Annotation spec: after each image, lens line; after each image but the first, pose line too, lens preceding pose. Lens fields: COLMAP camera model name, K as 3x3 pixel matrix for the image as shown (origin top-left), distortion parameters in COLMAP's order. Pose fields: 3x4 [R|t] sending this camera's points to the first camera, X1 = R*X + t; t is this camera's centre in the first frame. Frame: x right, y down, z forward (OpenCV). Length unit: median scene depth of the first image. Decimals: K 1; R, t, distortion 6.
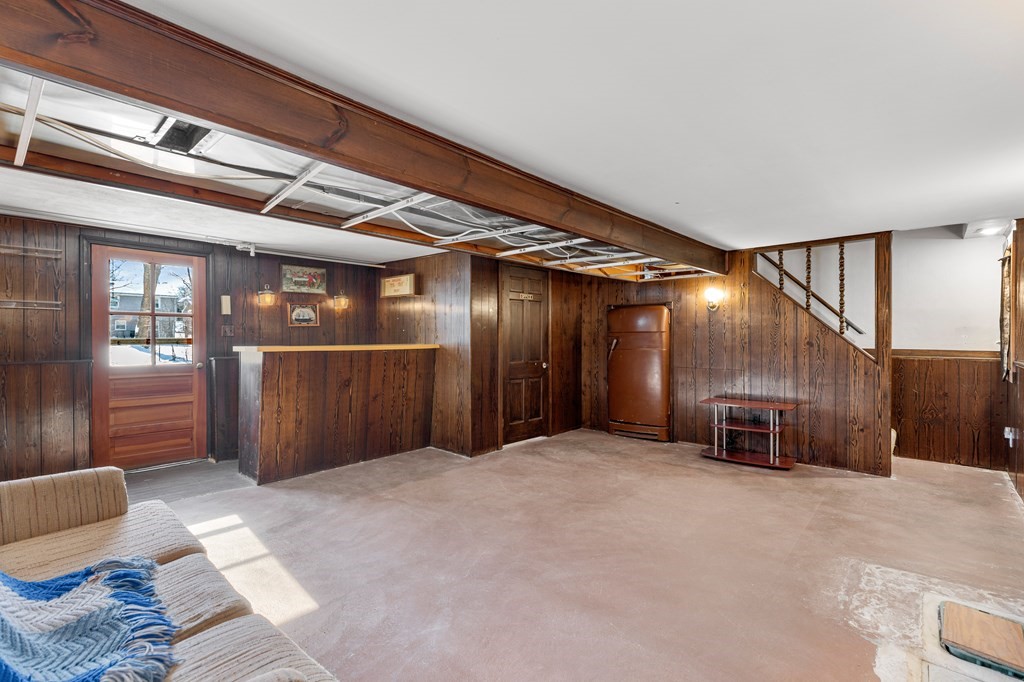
lens RADIAL K [[467.1, 0, 510.0], [0, 467.1, 340.6], [0, 0, 1]] dist [0.002775, 0.000239]
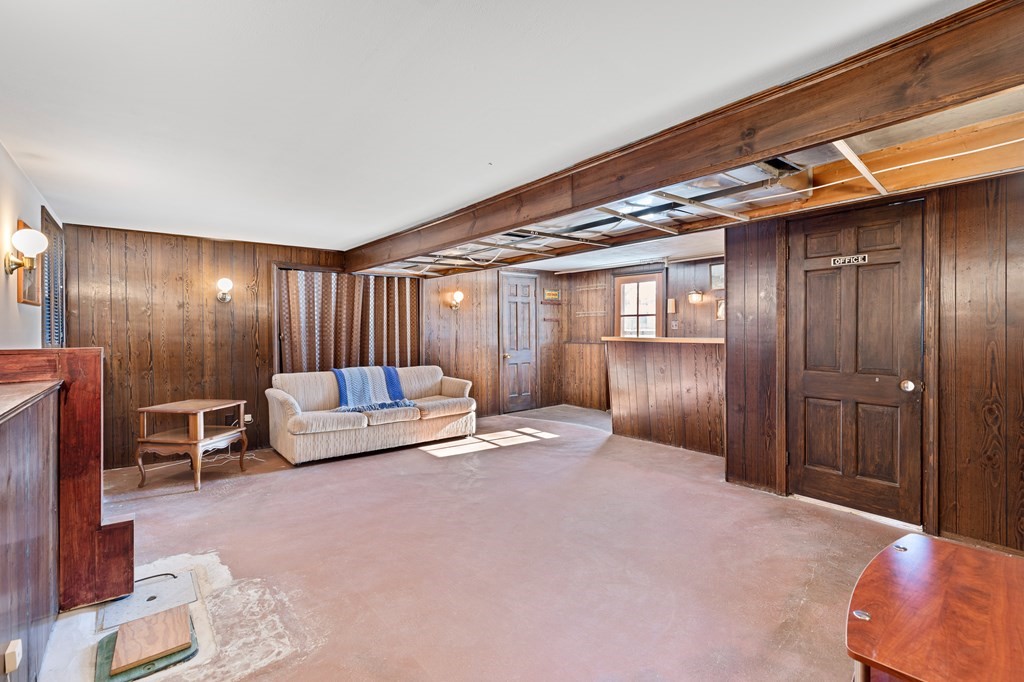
lens RADIAL K [[467.1, 0, 522.6], [0, 467.1, 338.3], [0, 0, 1]] dist [0.002775, 0.000239]
pose [[-0.152086, 0.019397, -0.988177, 0.832350], [-0.005516, 0.999775, 0.020473, -0.009088], [0.988352, 0.008565, -0.151945, 0.858740]]
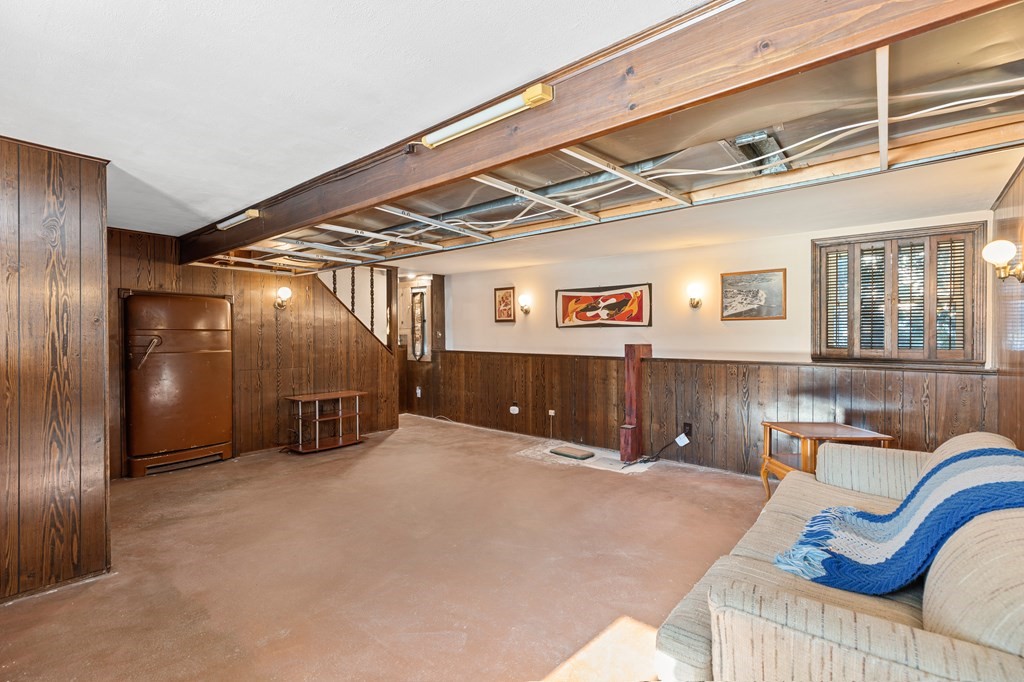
lens RADIAL K [[467.1, 0, 527.3], [0, 467.1, 333.5], [0, 0, 1]] dist [0.002775, 0.000239]
pose [[-0.069259, 0.007407, 0.997571, -0.695993], [0.006155, 0.999957, -0.006997, -0.004027], [-0.997580, 0.005655, -0.069302, 0.641776]]
